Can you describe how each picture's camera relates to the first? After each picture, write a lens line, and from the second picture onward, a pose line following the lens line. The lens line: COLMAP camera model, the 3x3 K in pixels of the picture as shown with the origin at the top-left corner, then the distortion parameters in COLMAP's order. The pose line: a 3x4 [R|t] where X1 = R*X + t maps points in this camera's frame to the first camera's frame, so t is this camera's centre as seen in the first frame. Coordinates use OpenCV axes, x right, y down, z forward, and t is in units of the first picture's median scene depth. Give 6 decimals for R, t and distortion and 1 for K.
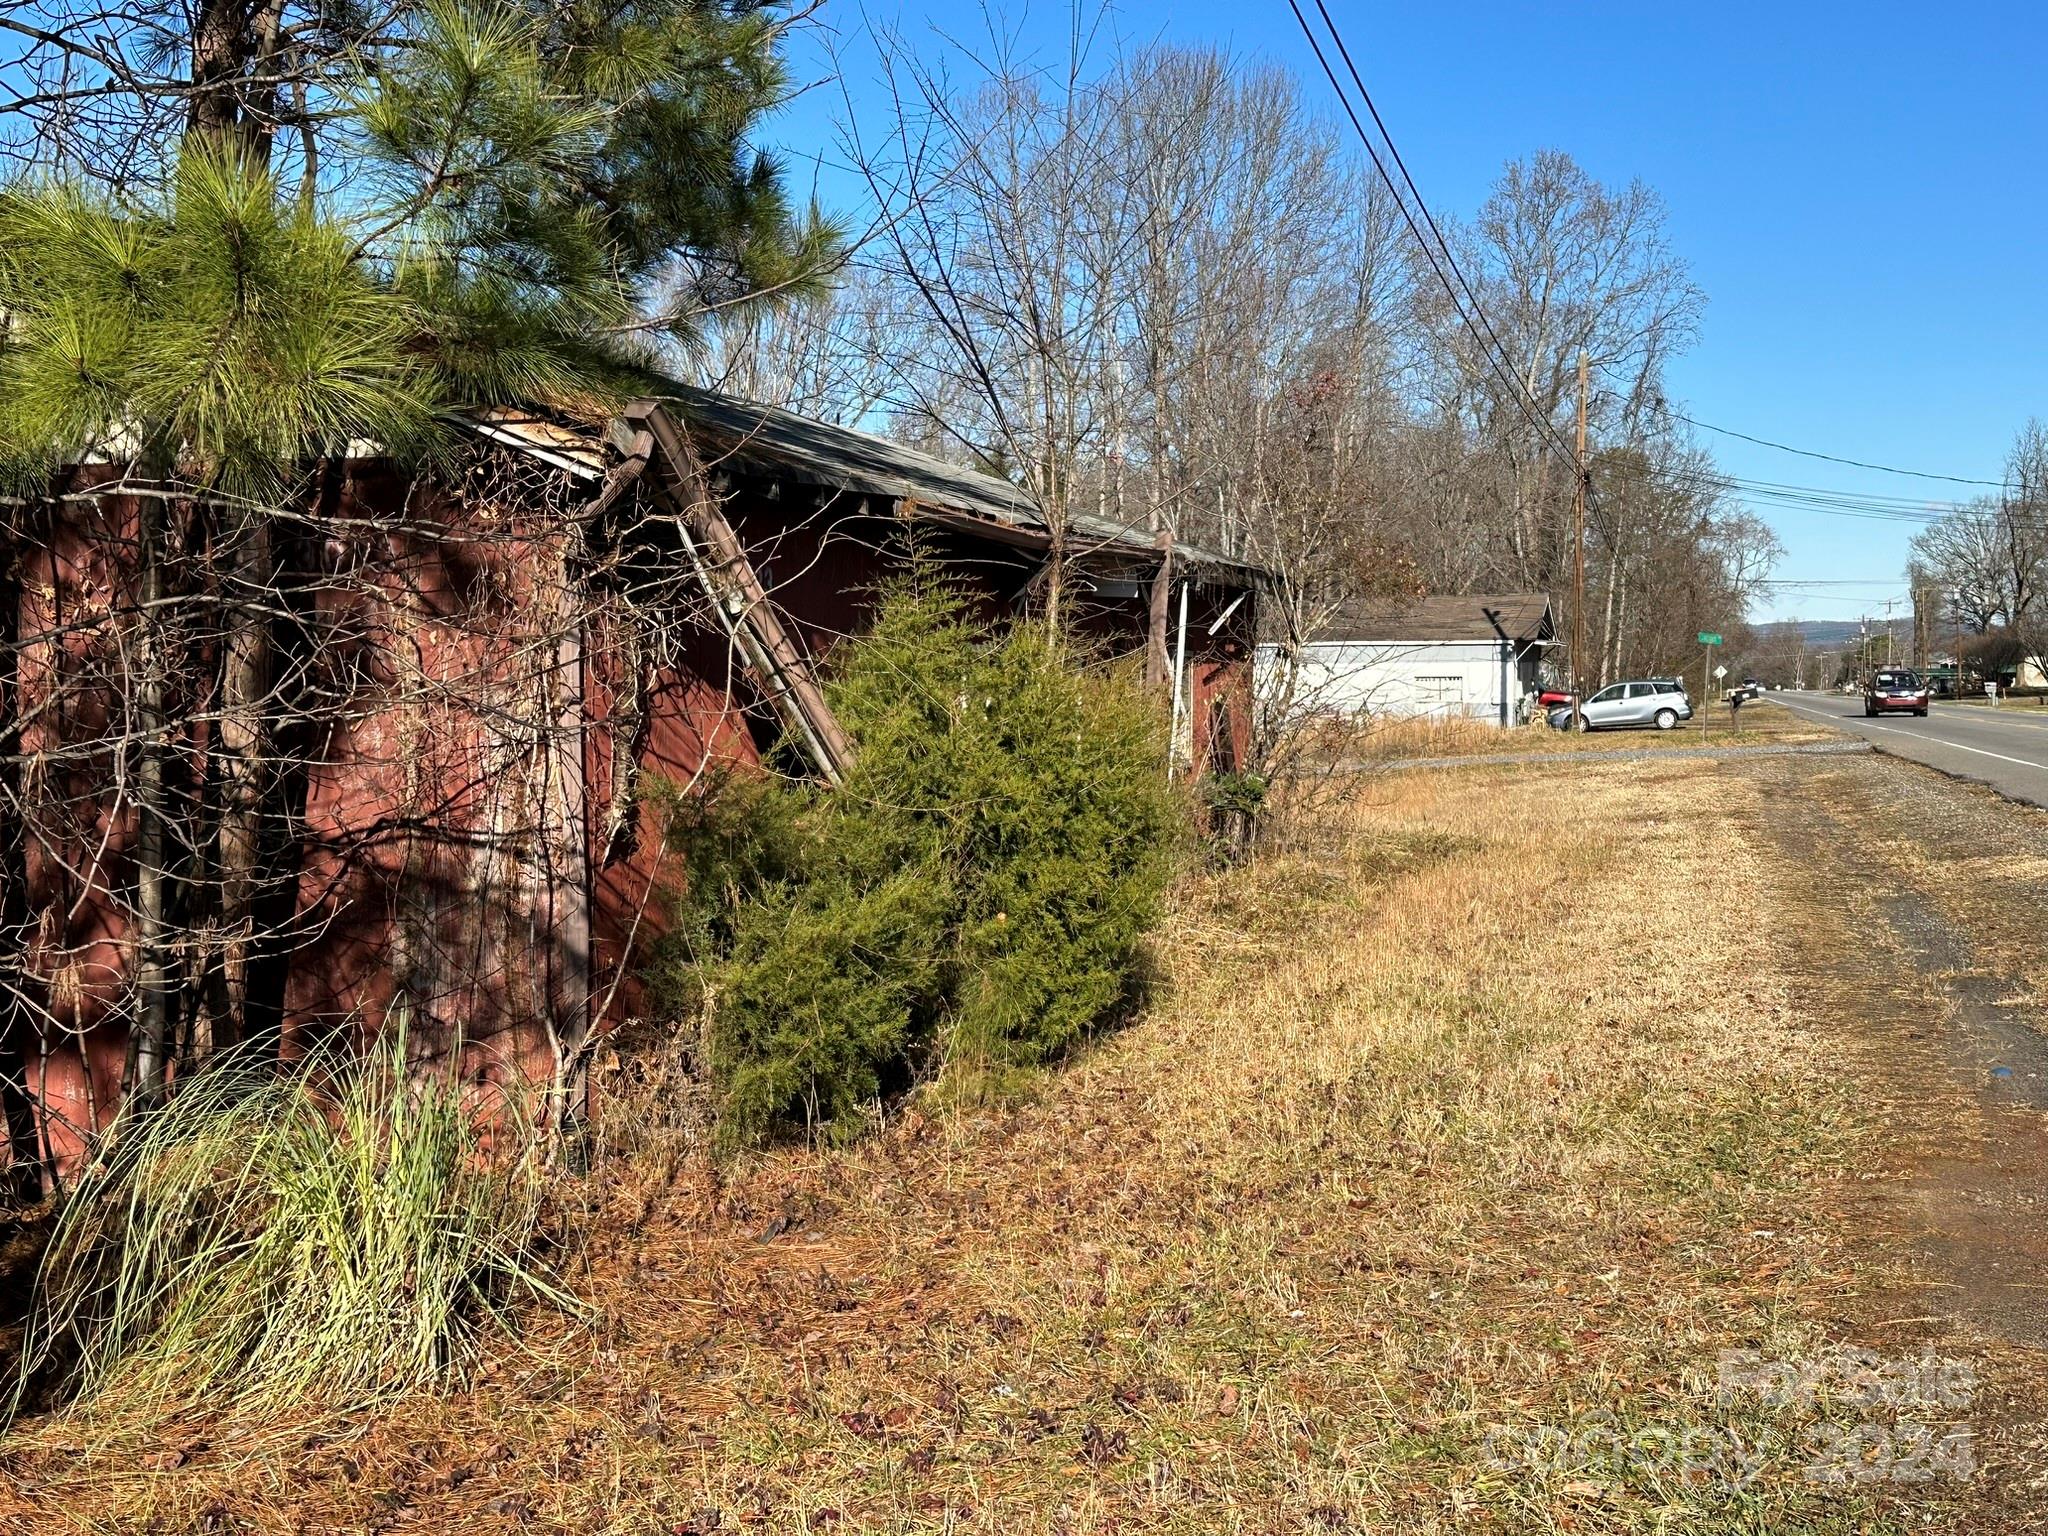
lens RADIAL K [[2319.8, 0, 1037.6], [0, 2319.8, 786.0], [0, 0, 1]] dist [0.114787, 0.000000]
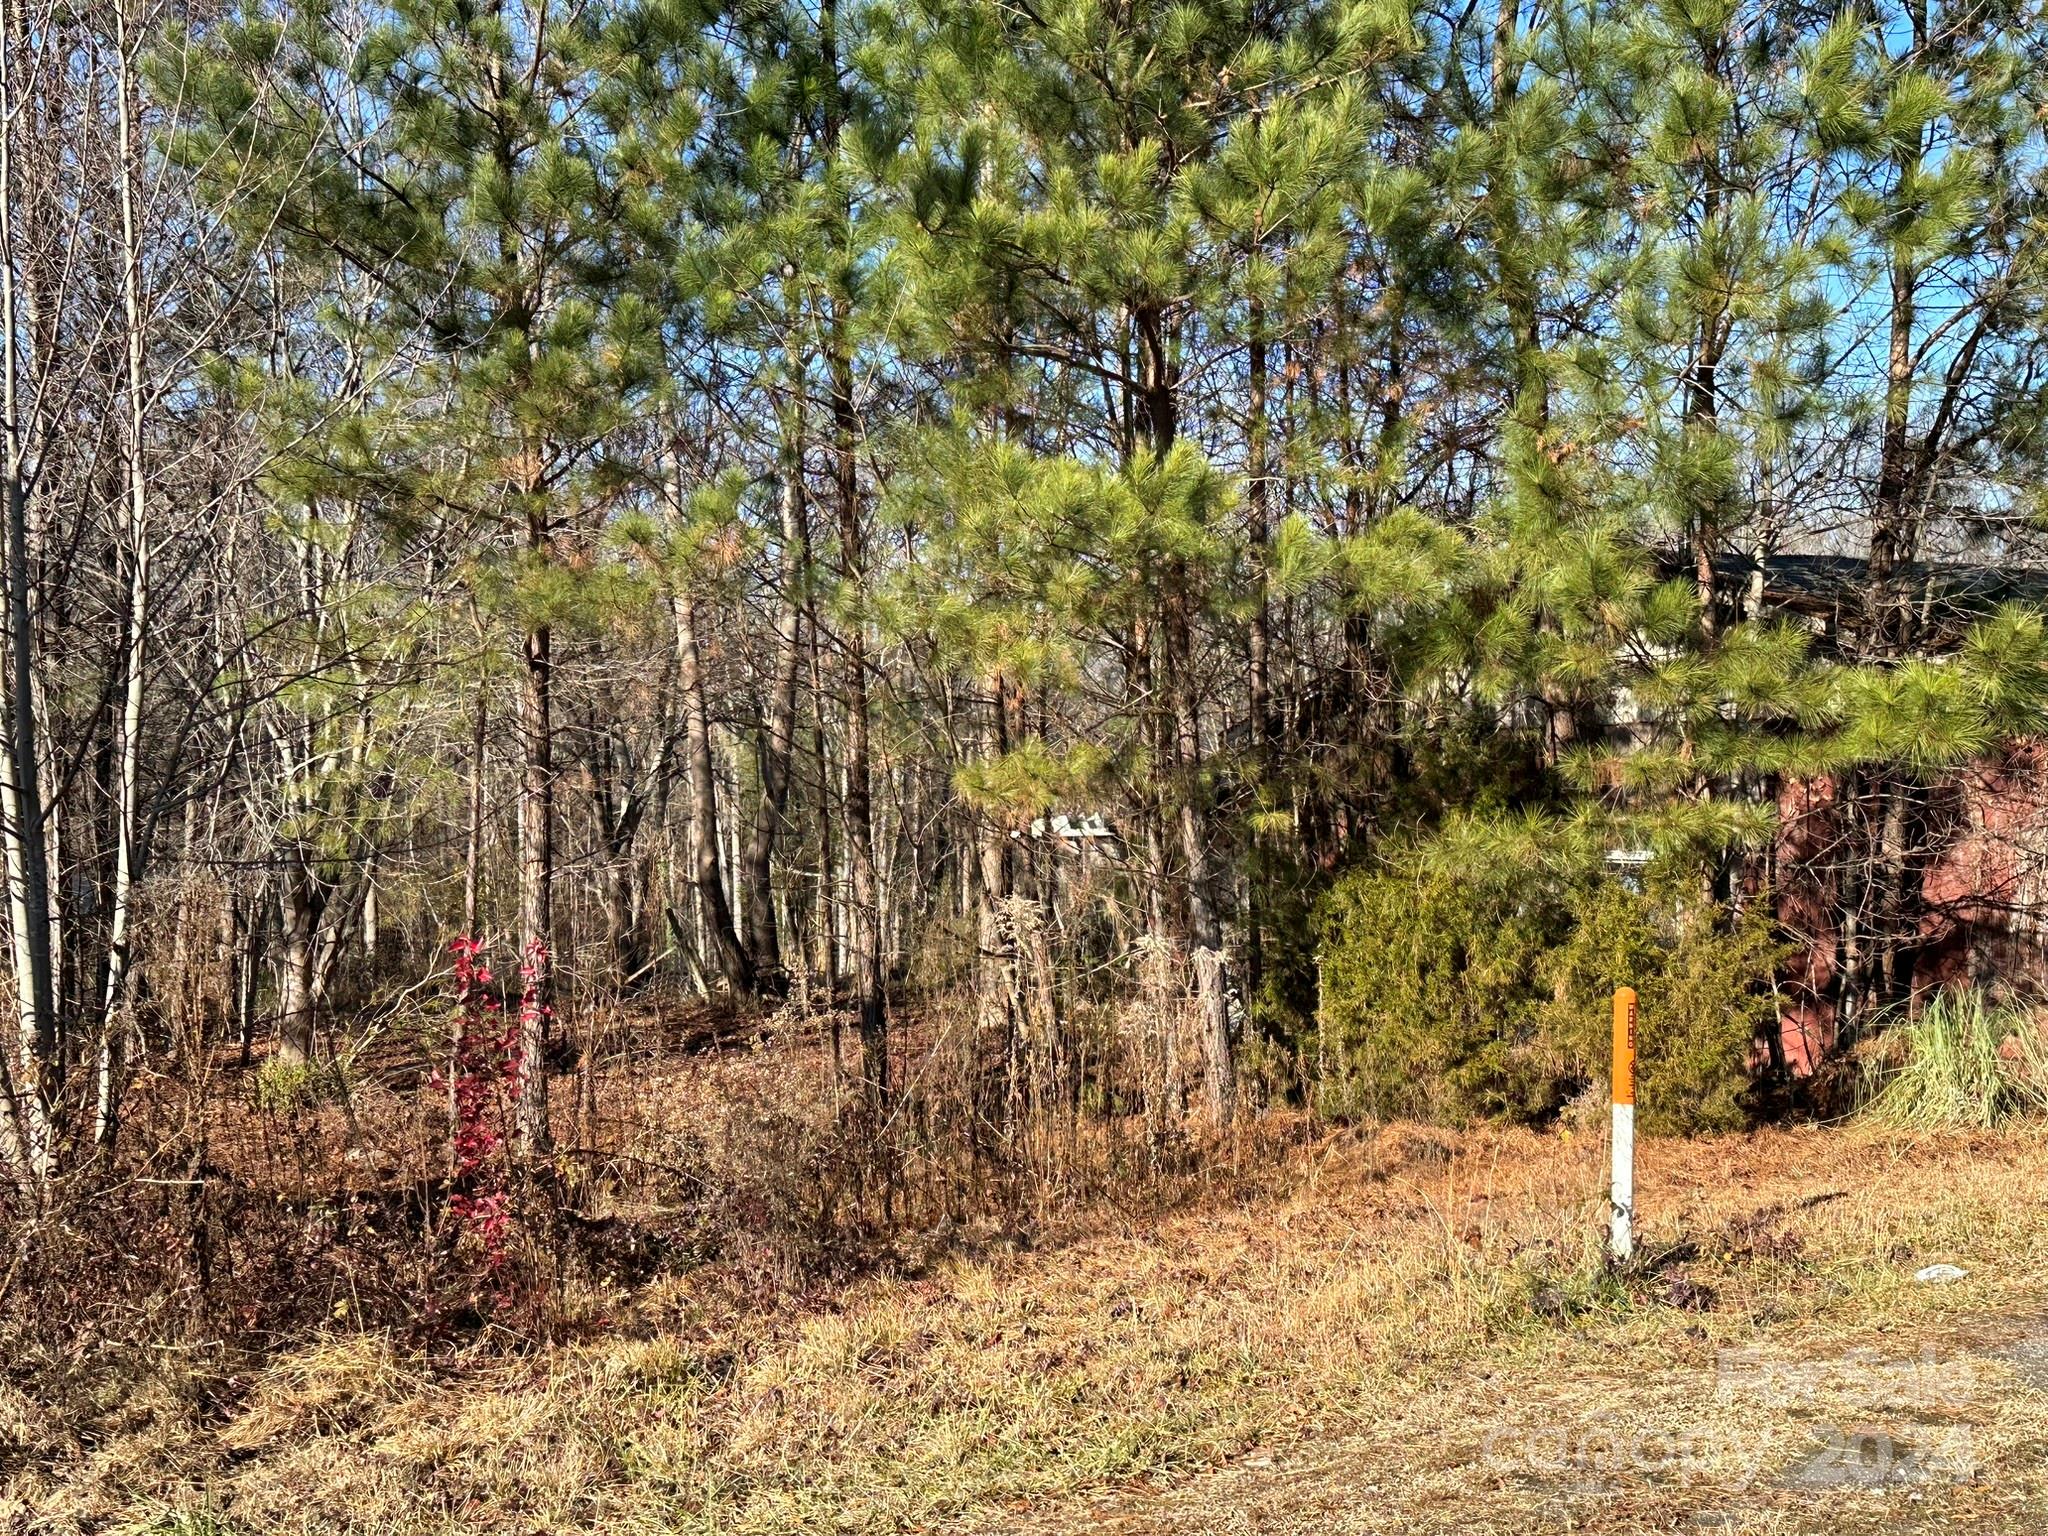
lens RADIAL K [[2319.8, 0, 1009.8], [0, 2319.8, 775.5], [0, 0, 1]] dist [0.114787, 0.000000]
pose [[0.798734, -0.011471, -0.601575, 0.280275], [-0.013842, 0.999203, -0.037432, -0.001393], [0.601525, 0.038225, 0.797939, -1.085039]]
